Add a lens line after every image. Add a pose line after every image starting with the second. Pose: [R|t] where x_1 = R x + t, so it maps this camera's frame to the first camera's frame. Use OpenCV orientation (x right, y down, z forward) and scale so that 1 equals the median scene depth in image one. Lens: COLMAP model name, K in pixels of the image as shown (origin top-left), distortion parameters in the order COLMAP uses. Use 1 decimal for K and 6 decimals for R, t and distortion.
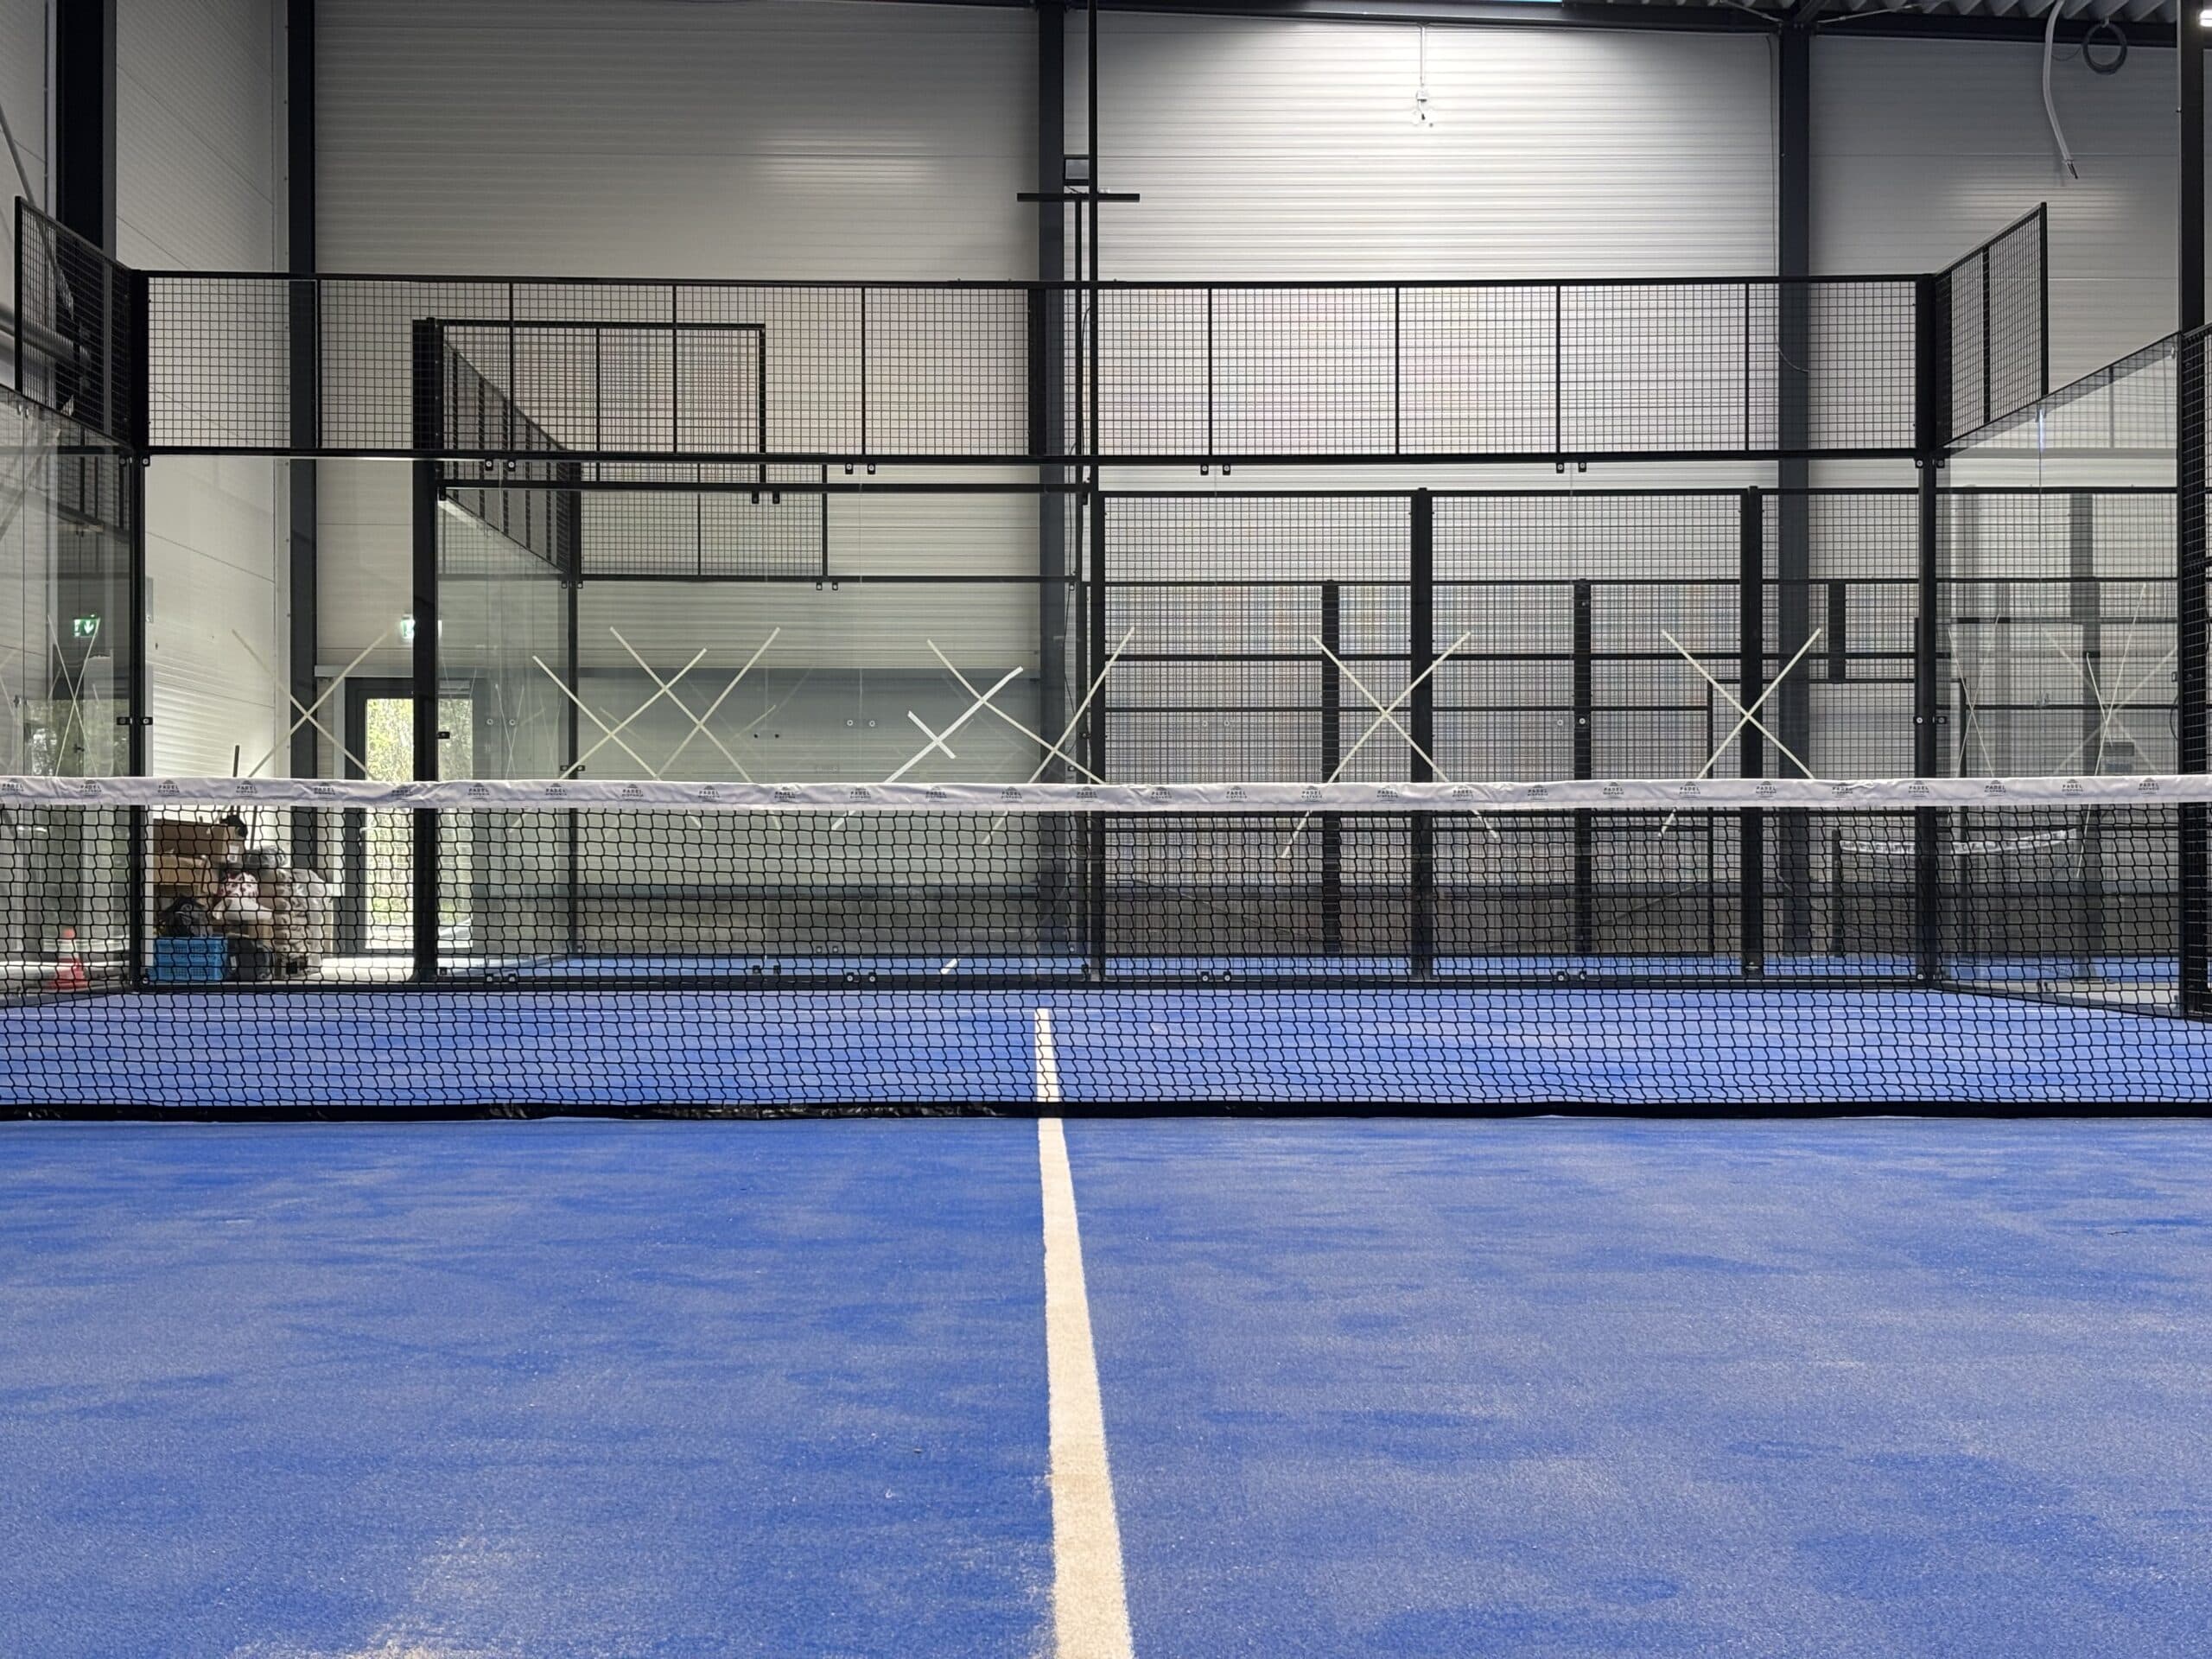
lens RADIAL K [[3343.2, 0, 1106.0], [0, 3343.2, 829.5], [0, 0, 1]] dist [0.192889, -0.702199]
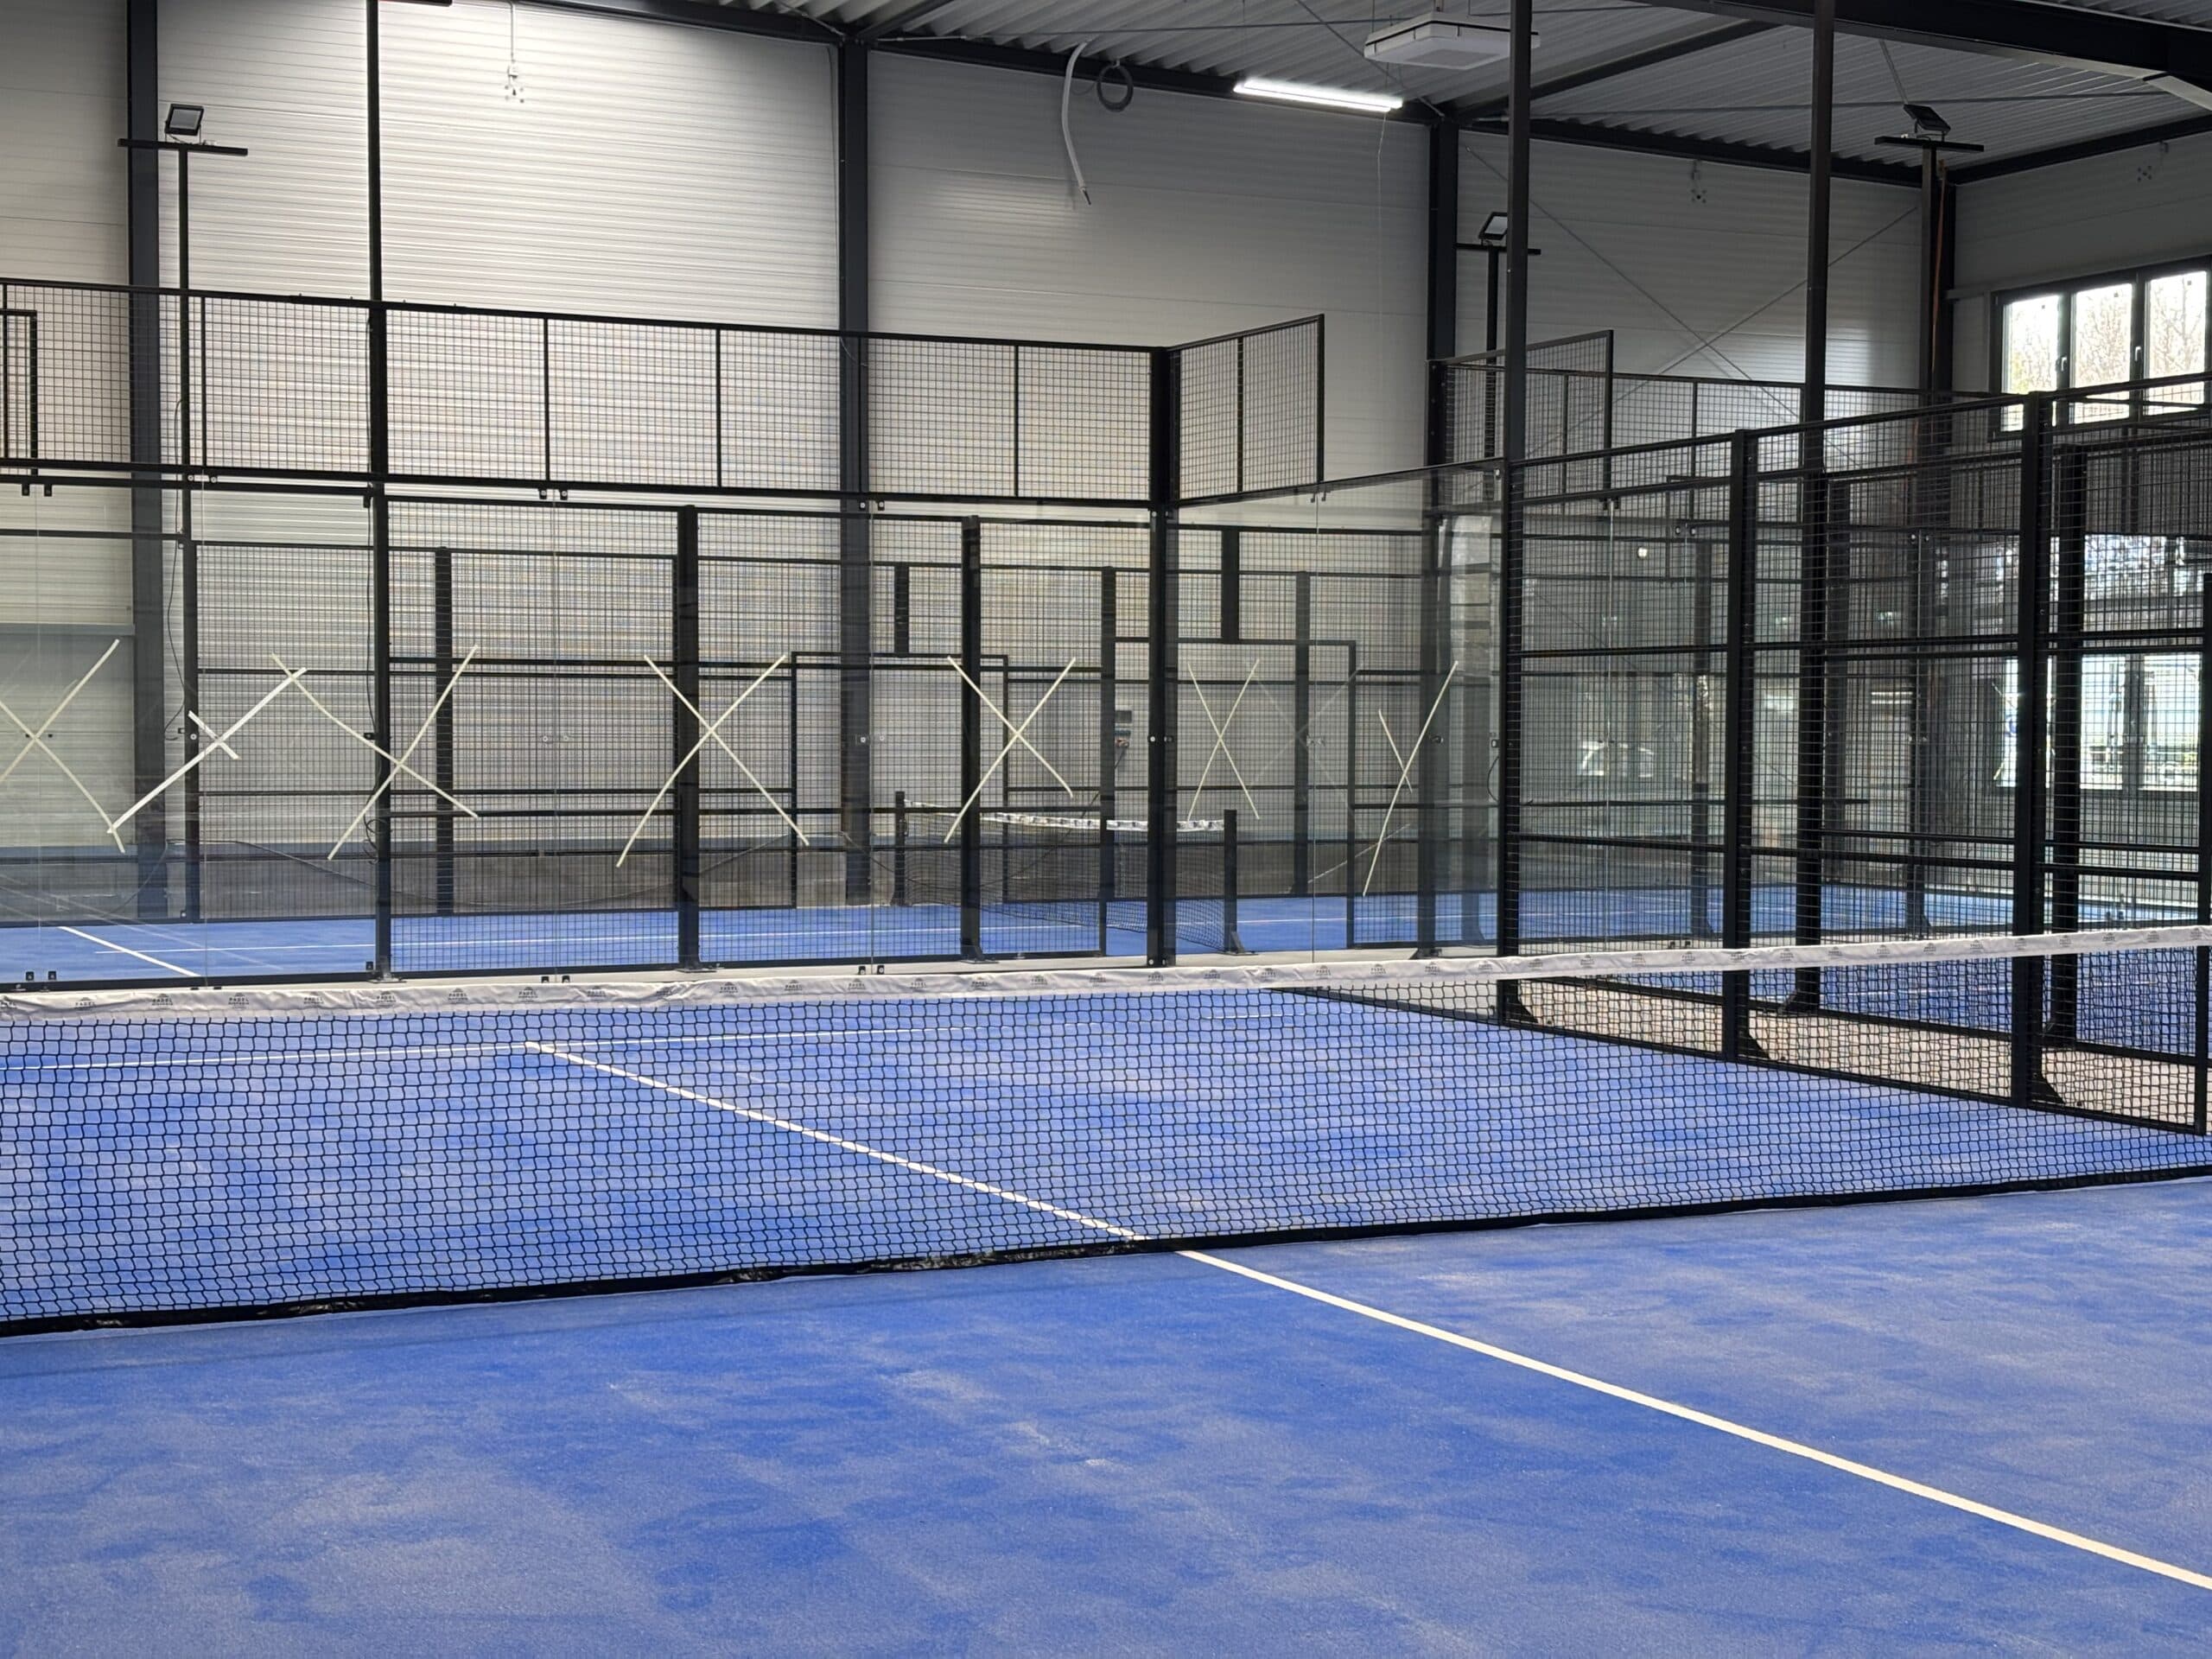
lens RADIAL K [[3343.2, 0, 1106.0], [0, 3343.2, 829.5], [0, 0, 1]] dist [0.192889, -0.702199]
pose [[0.905545, -0.008341, 0.424168, -0.256256], [-0.013454, 0.998739, 0.048363, -0.056292], [-0.424037, -0.049501, 0.904291, -0.023508]]
